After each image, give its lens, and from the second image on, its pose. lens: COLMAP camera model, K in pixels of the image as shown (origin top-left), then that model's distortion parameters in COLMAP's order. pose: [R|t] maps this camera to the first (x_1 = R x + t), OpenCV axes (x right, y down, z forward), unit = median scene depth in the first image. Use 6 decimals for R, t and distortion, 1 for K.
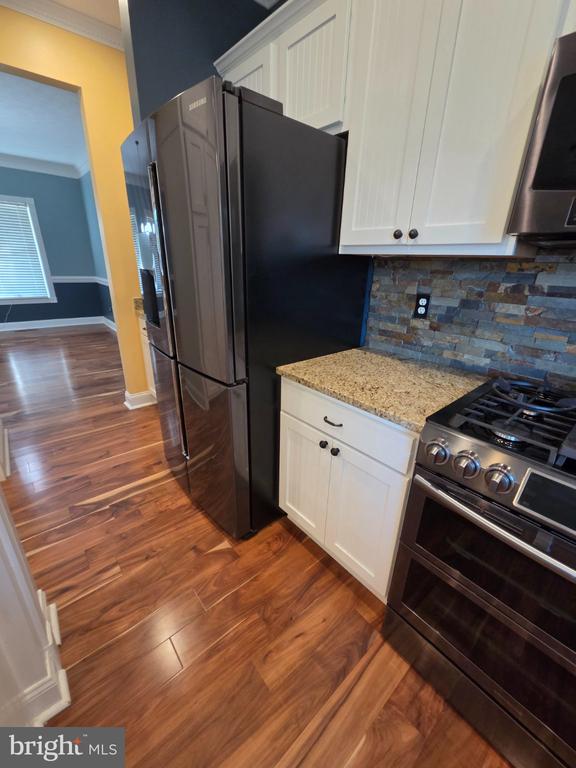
lens RADIAL K [[316.1, 0, 291.6], [0, 316.1, 386.8], [0, 0, 1]] dist [-0.002242, 0.002461]
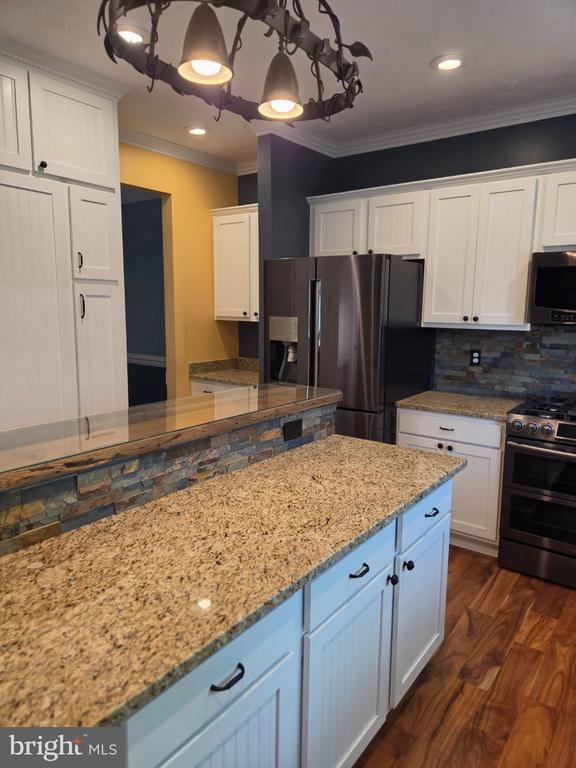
lens RADIAL K [[514.8, 0, 287.2], [0, 514.8, 381.5], [0, 0, 1]] dist [0.046792, -0.029464]
pose [[0.979852, -0.052696, 0.192648, -1.160815], [0.093550, 0.973306, -0.209582, 0.351728], [-0.176461, 0.223382, 0.958625, -1.442725]]
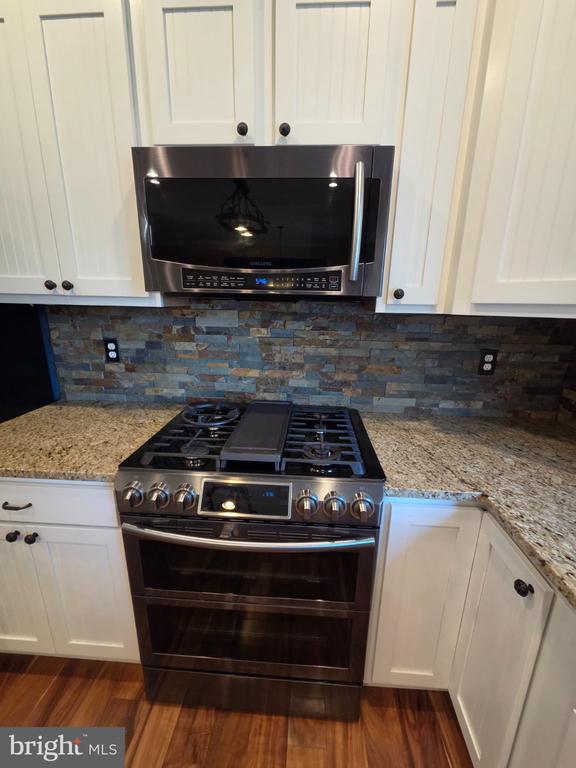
lens RADIAL K [[316.1, 0, 293.6], [0, 316.1, 386.6], [0, 0, 1]] dist [-0.002242, 0.002461]
pose [[0.705212, -0.201044, 0.679895, 0.140672], [0.260345, 0.965392, 0.015426, -0.011834], [-0.659466, 0.166129, 0.733147, -0.122477]]
